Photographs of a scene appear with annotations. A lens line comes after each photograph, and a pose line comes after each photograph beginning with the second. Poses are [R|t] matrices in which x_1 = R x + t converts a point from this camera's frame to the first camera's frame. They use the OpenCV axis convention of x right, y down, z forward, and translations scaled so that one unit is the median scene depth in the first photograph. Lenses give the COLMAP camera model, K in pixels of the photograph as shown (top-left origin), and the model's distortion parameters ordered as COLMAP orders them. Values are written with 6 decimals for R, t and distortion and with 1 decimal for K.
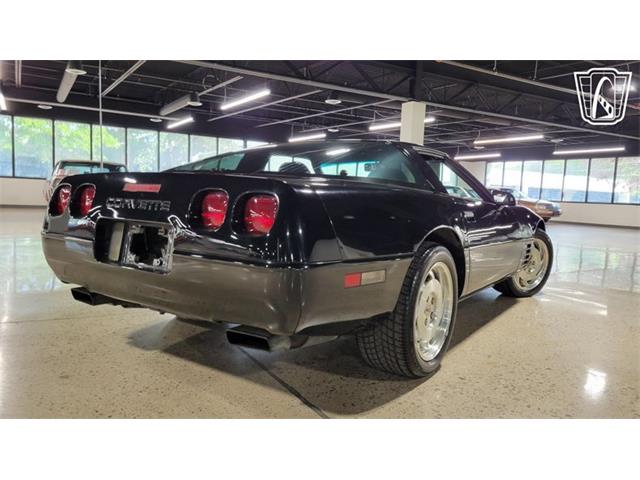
lens RADIAL K [[486.6, 0, 317.2], [0, 486.6, 238.0], [0, 0, 1]] dist [0.032276, -0.006289]
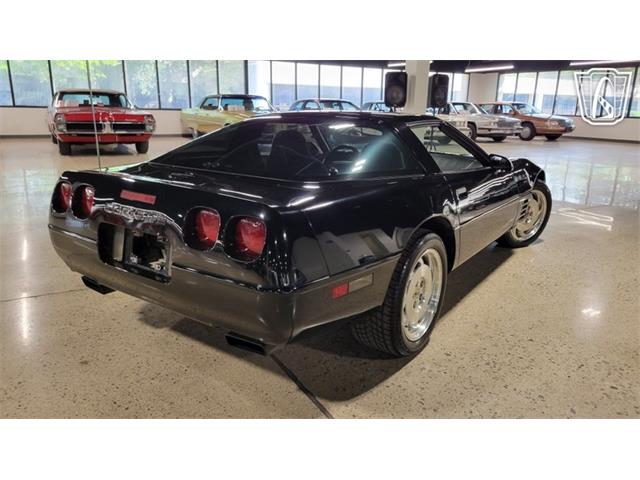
lens RADIAL K [[483.6, 0, 313.0], [0, 483.6, 240.8], [0, 0, 1]] dist [0.030314, -0.003919]
pose [[0.999499, -0.019229, -0.025152, 0.029636], [0.023214, 0.985301, 0.169241, -0.144200], [0.021528, -0.169740, 0.985254, -0.019303]]
